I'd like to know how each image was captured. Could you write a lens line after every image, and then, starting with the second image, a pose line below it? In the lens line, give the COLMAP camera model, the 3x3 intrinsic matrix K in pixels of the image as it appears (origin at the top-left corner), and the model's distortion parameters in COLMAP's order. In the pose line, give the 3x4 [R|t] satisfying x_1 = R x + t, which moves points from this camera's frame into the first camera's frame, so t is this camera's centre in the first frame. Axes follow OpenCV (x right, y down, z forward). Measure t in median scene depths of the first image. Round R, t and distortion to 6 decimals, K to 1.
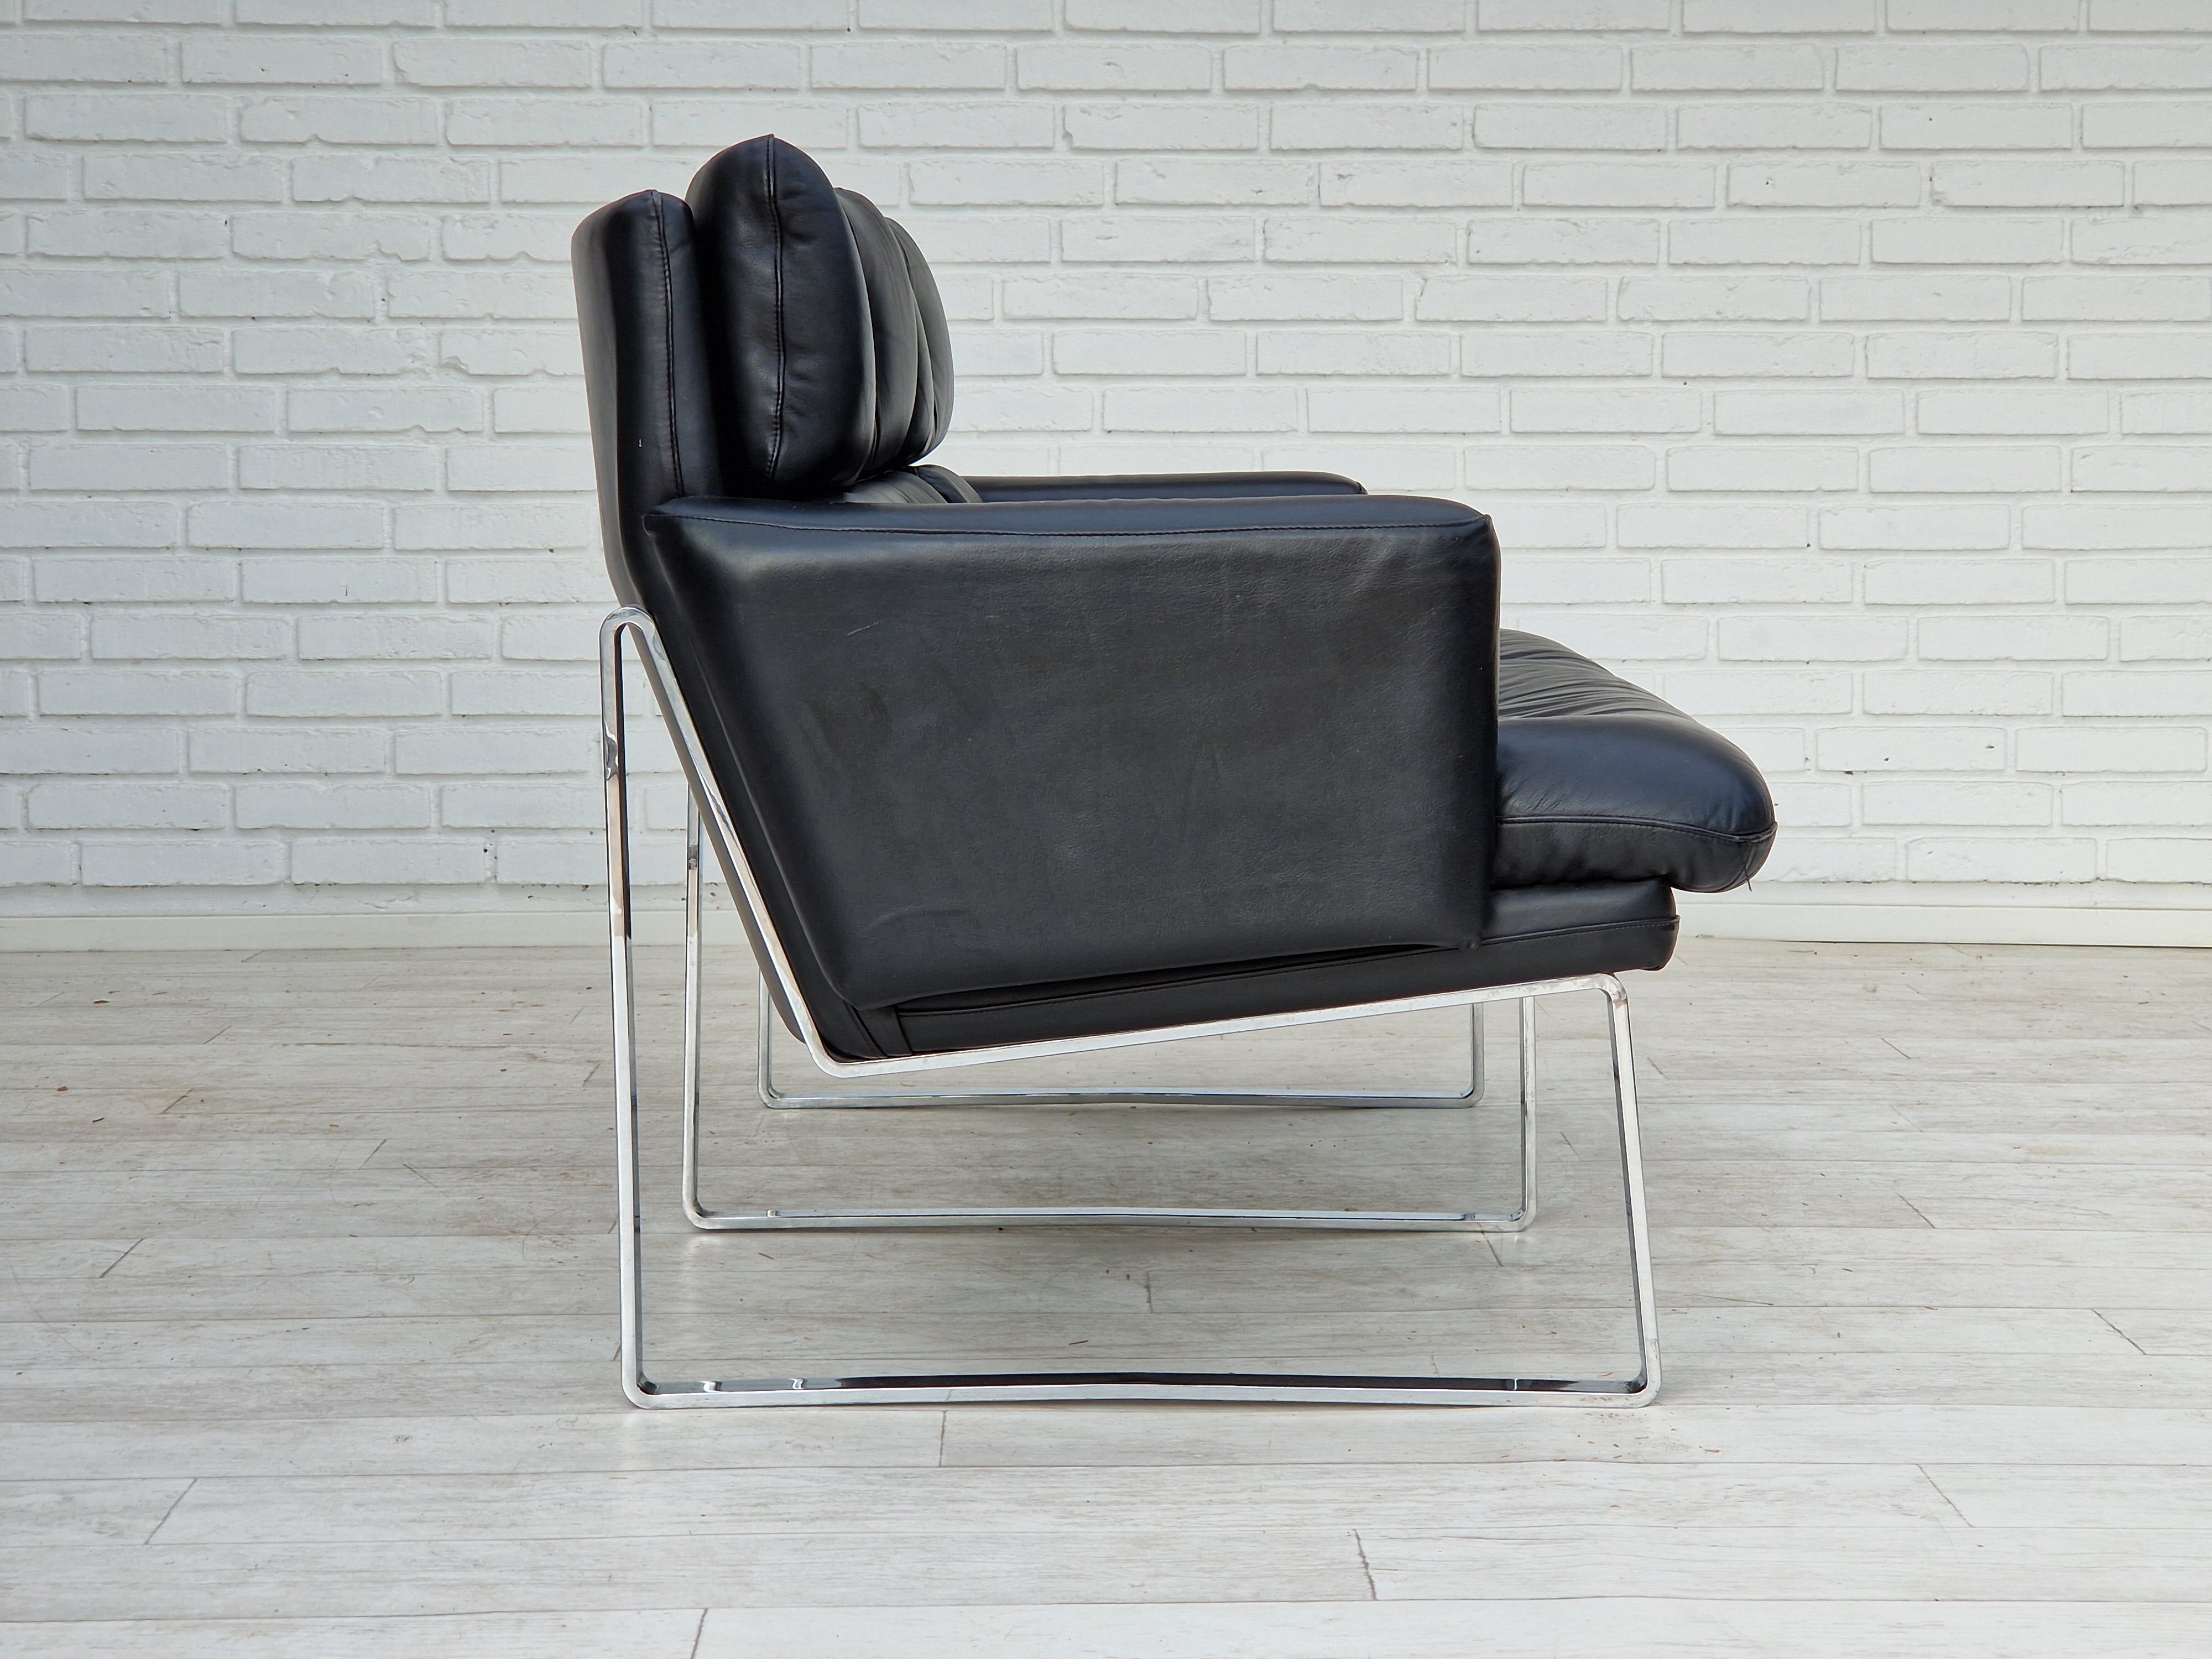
lens RADIAL K [[4381.6, 0, 1174.6], [0, 4381.6, 790.7], [0, 0, 1]] dist [0.049591, 0.337091]
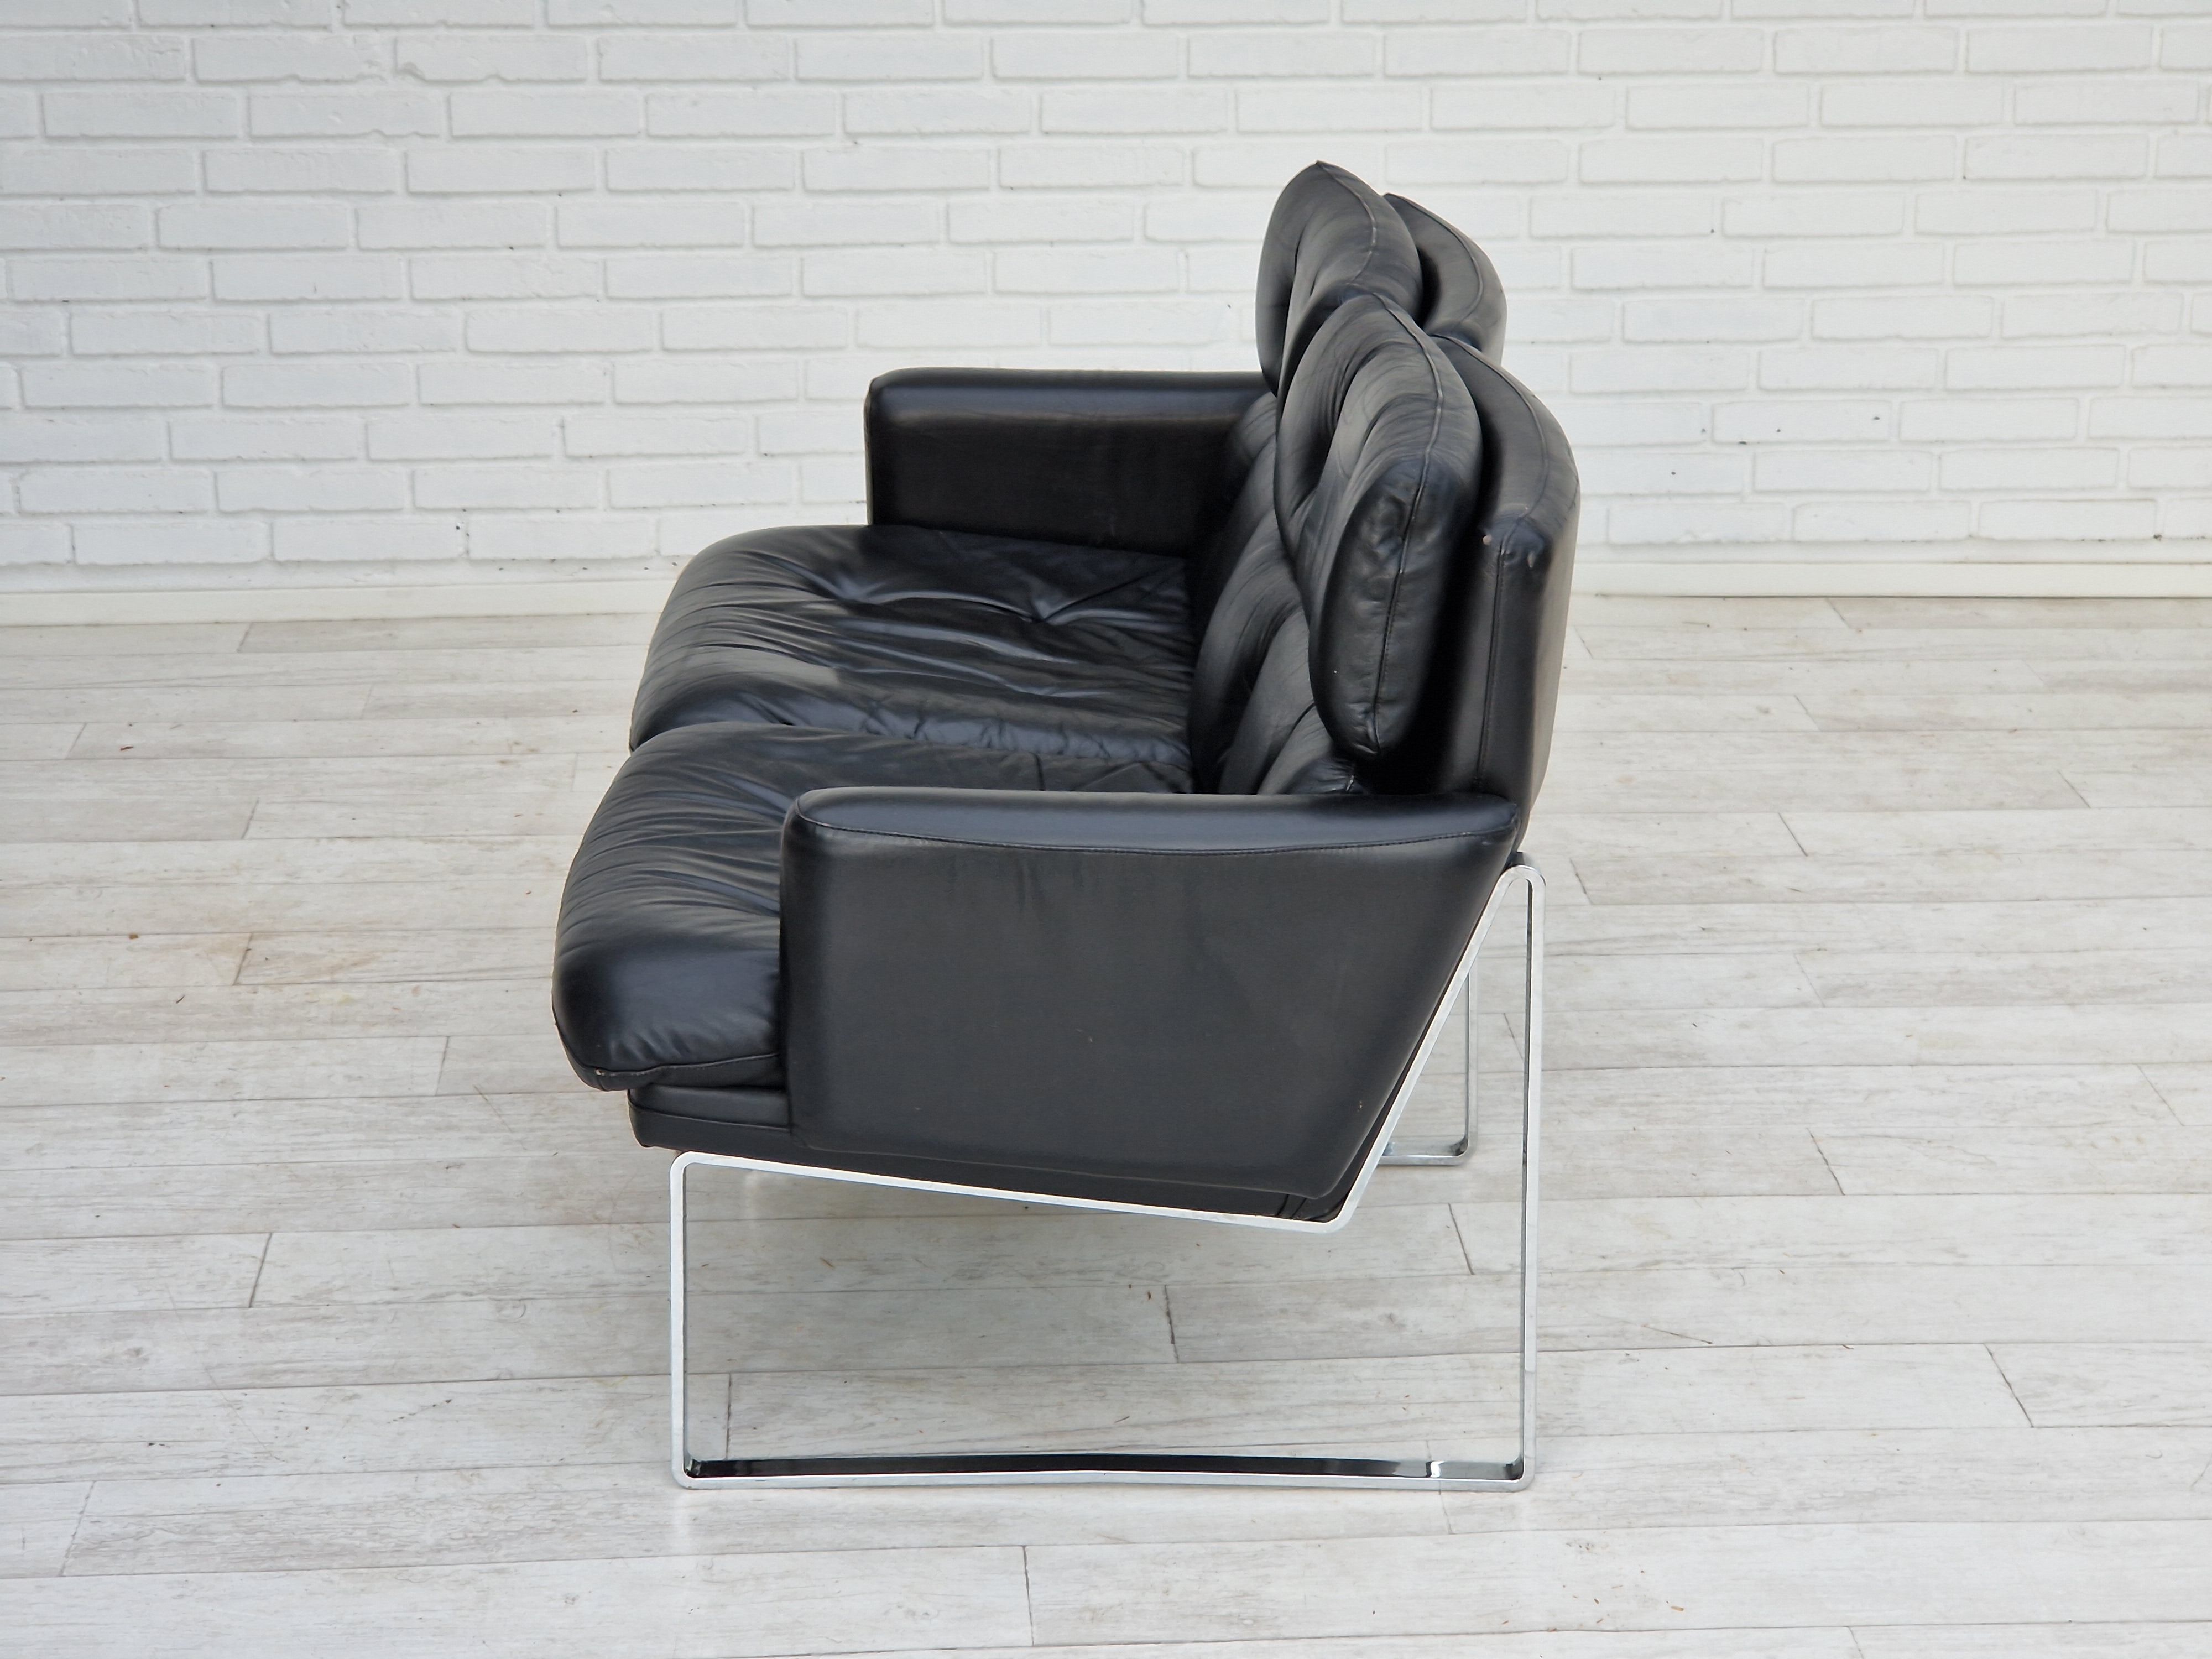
lens RADIAL K [[4412.9, 0, 1106.0], [0, 4412.9, 829.5], [0, 0, 1]] dist [0.045551, 0.336732]
pose [[0.999436, -0.009126, 0.032322, -0.036171], [0.000691, 0.967761, 0.251871, -0.185978], [-0.033578, -0.251706, 0.967221, -0.053583]]
